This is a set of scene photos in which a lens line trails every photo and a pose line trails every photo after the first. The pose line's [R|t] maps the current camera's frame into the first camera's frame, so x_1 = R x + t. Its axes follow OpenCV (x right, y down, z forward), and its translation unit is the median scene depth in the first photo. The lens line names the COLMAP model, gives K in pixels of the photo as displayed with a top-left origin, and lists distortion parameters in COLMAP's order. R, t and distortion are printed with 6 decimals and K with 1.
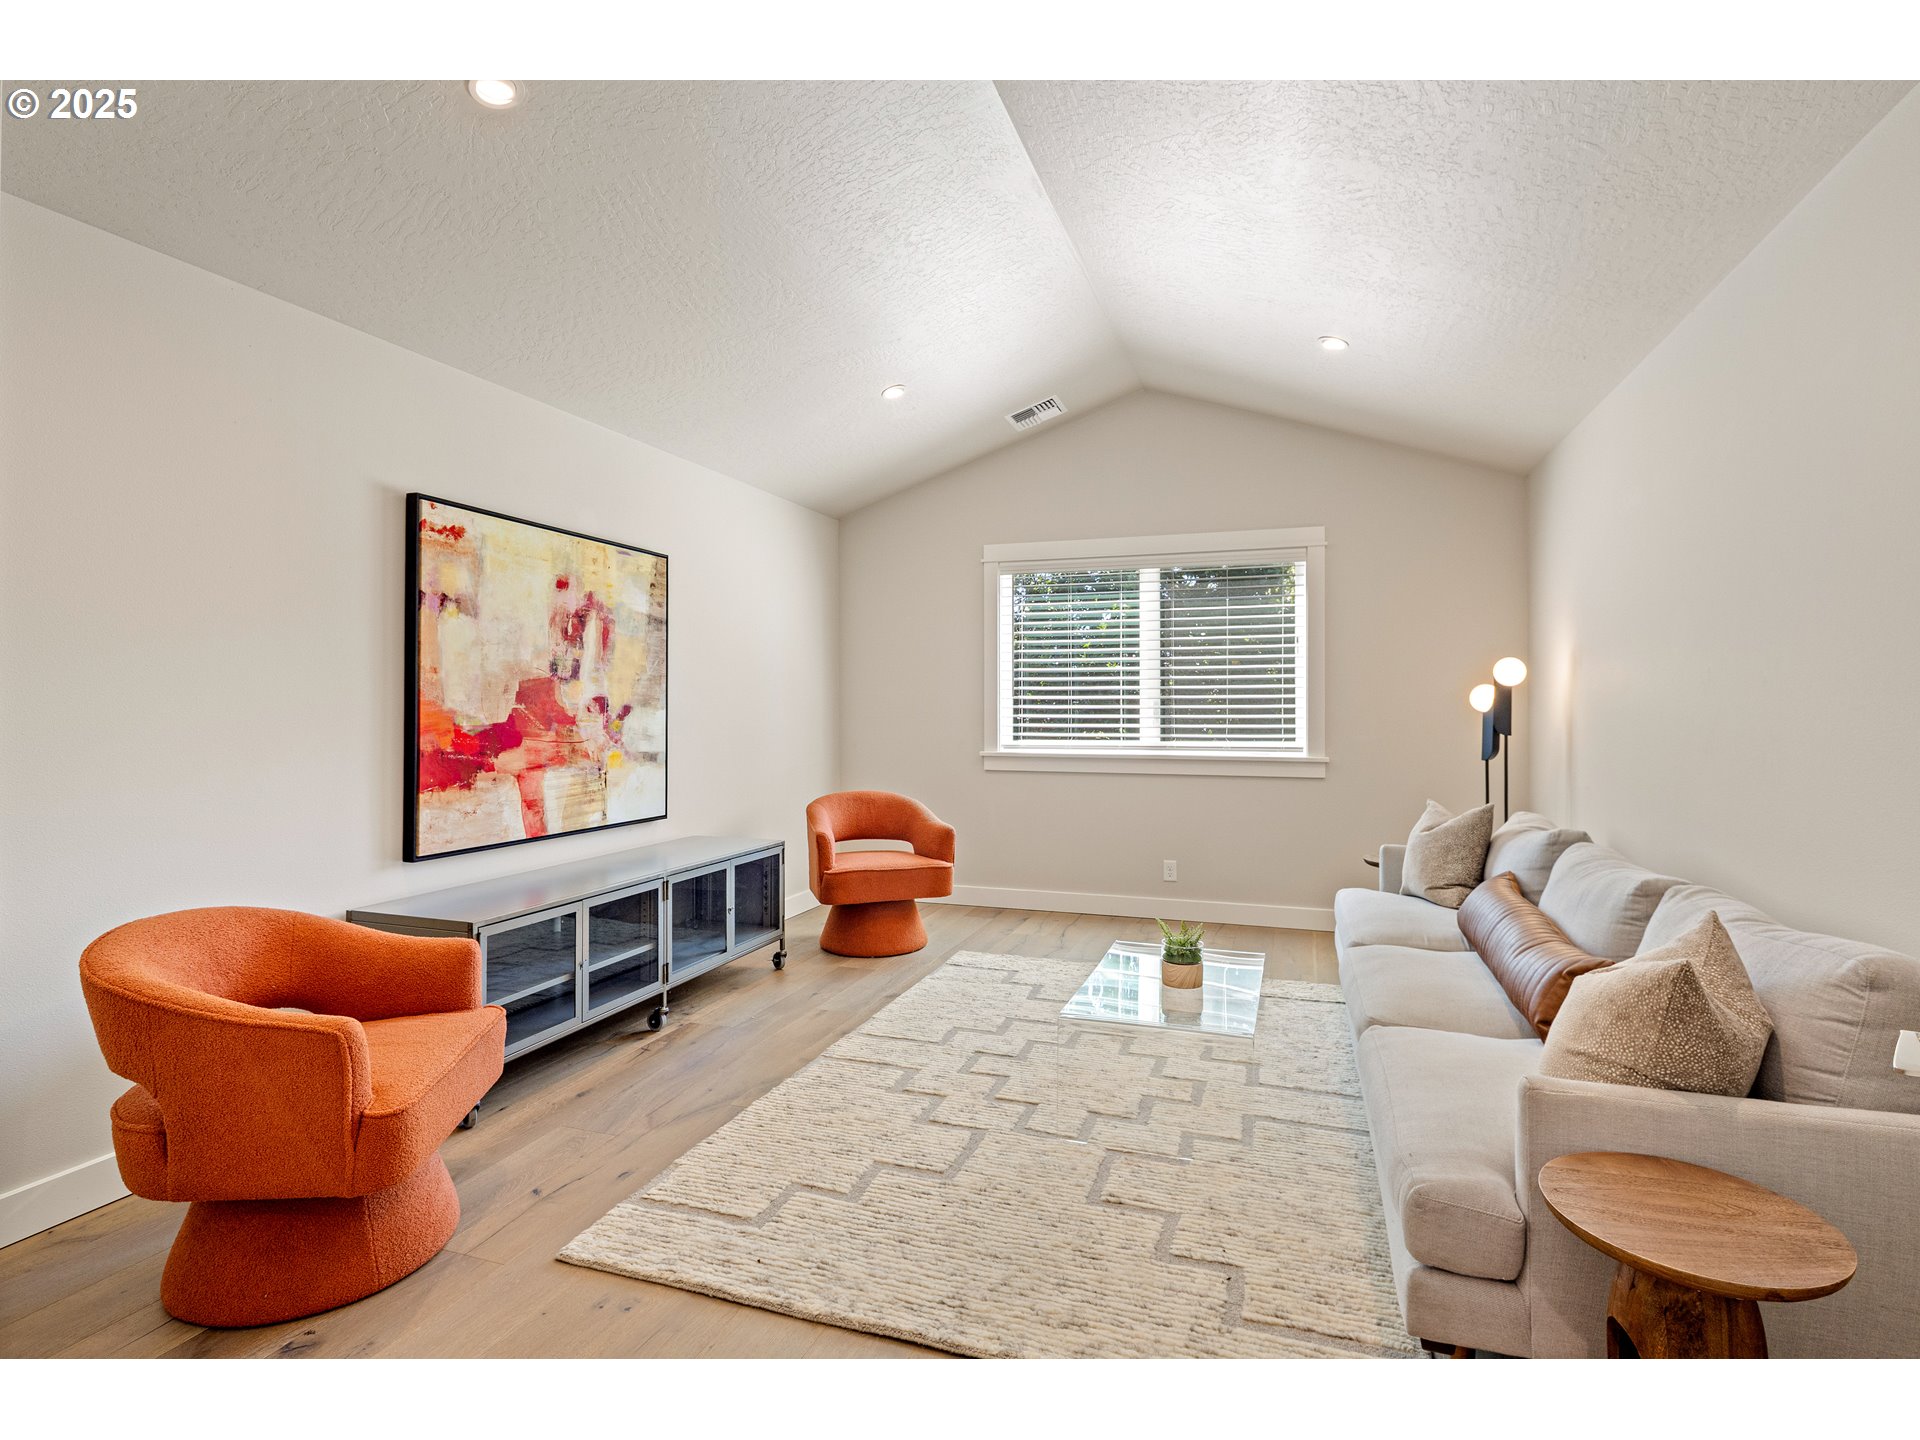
lens RADIAL K [[936.0, 0, 979.6], [0, 936.0, 703.0], [0, 0, 1]] dist [0.000338, -0.000839]
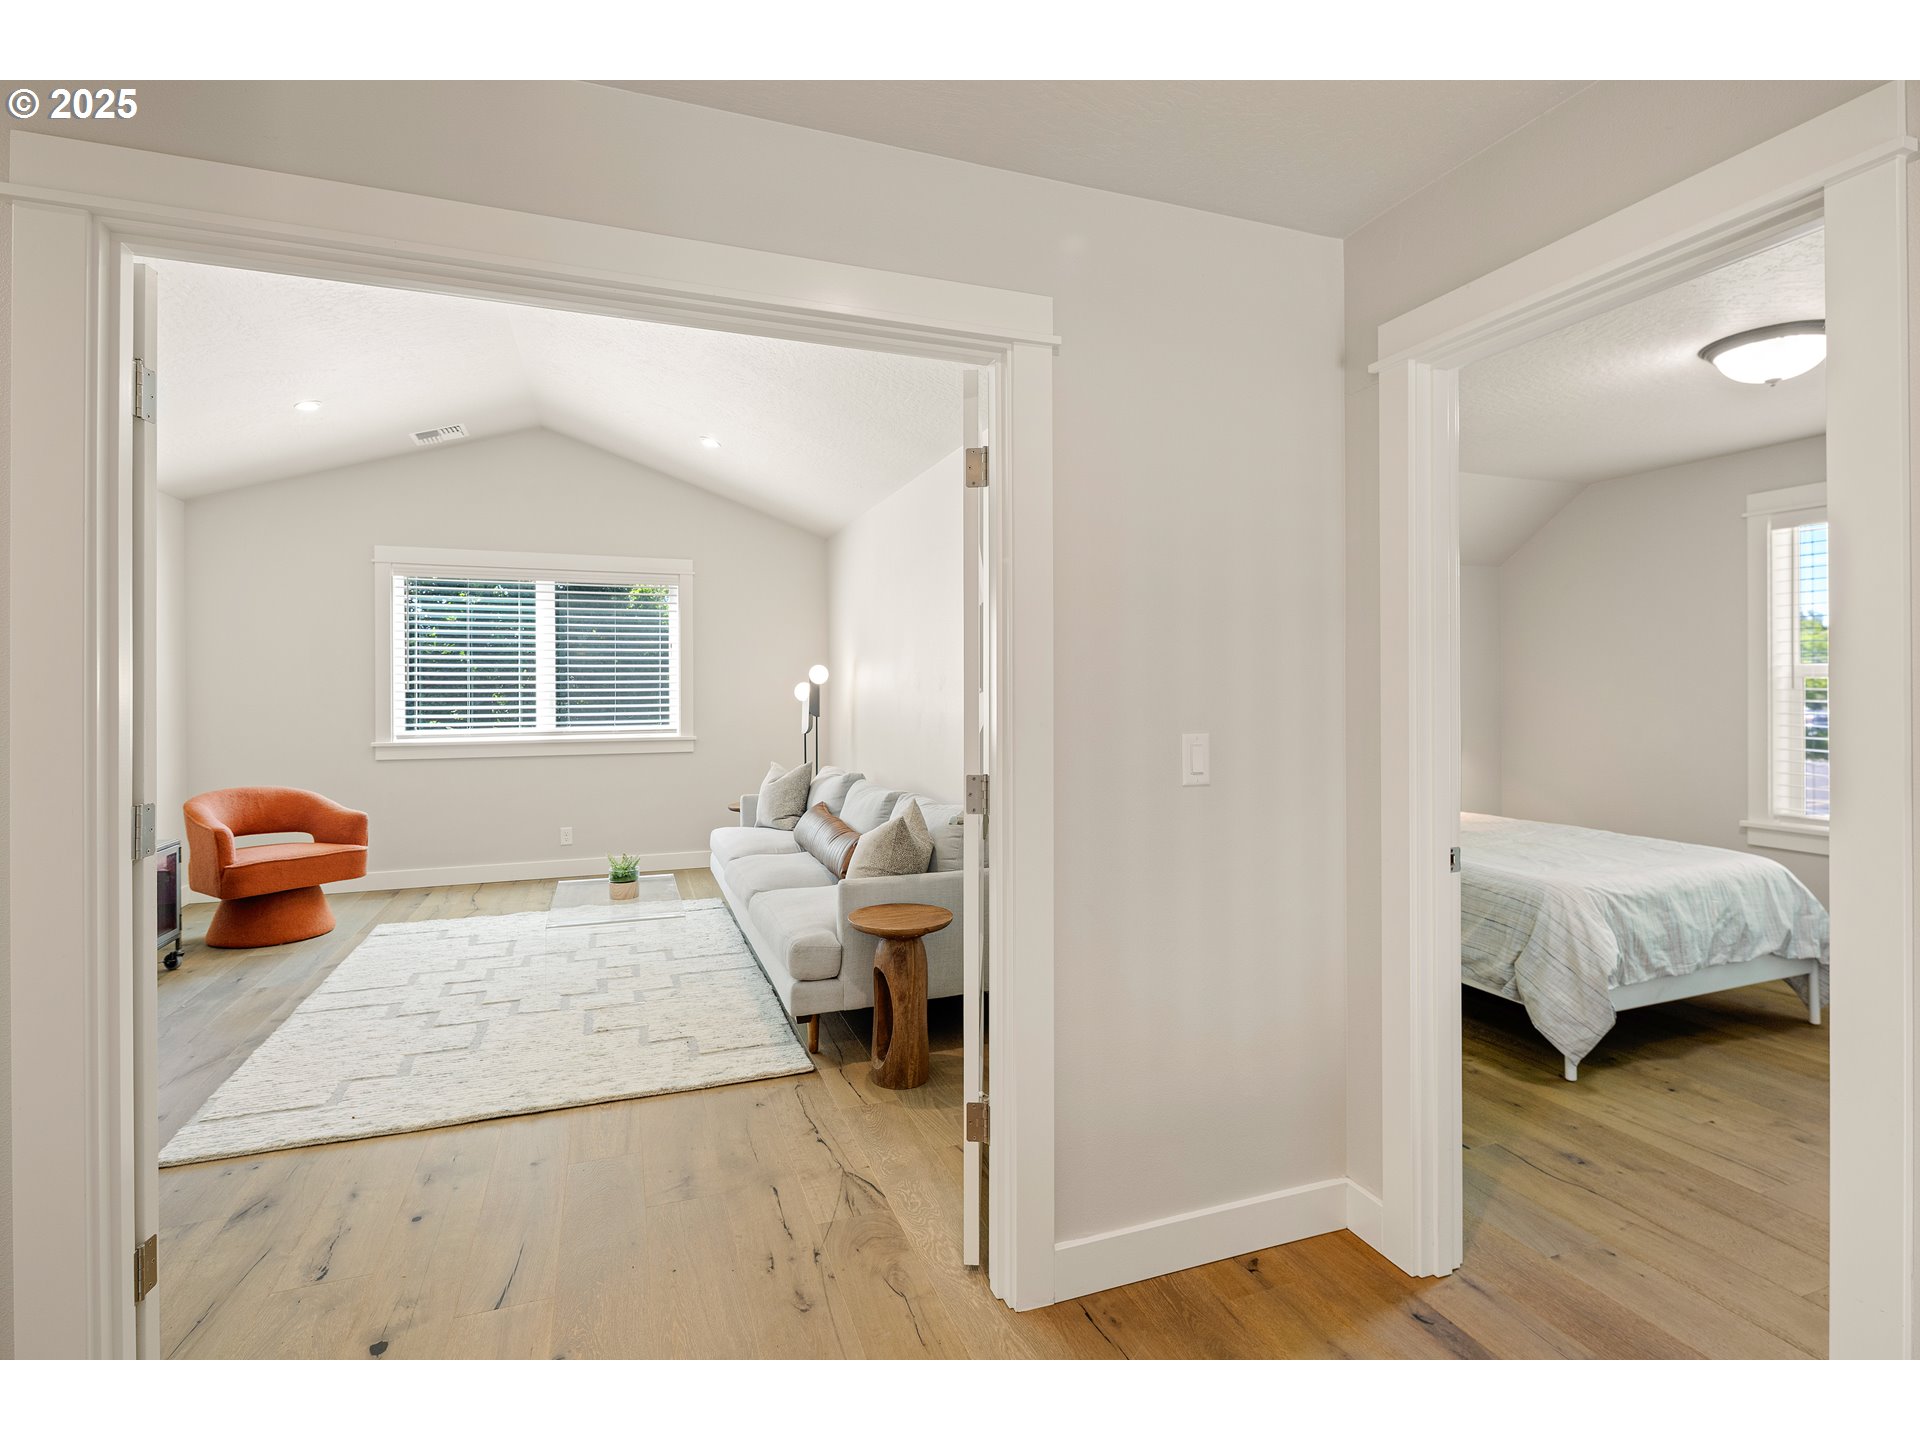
lens RADIAL K [[936.0, 0, 979.6], [0, 936.0, 703.0], [0, 0, 1]] dist [0.000338, -0.000839]
pose [[0.762296, -0.012824, 0.647102, -0.259043], [0.000368, 0.999812, 0.019381, -0.020676], [-0.647229, -0.014535, 0.762157, -0.387334]]
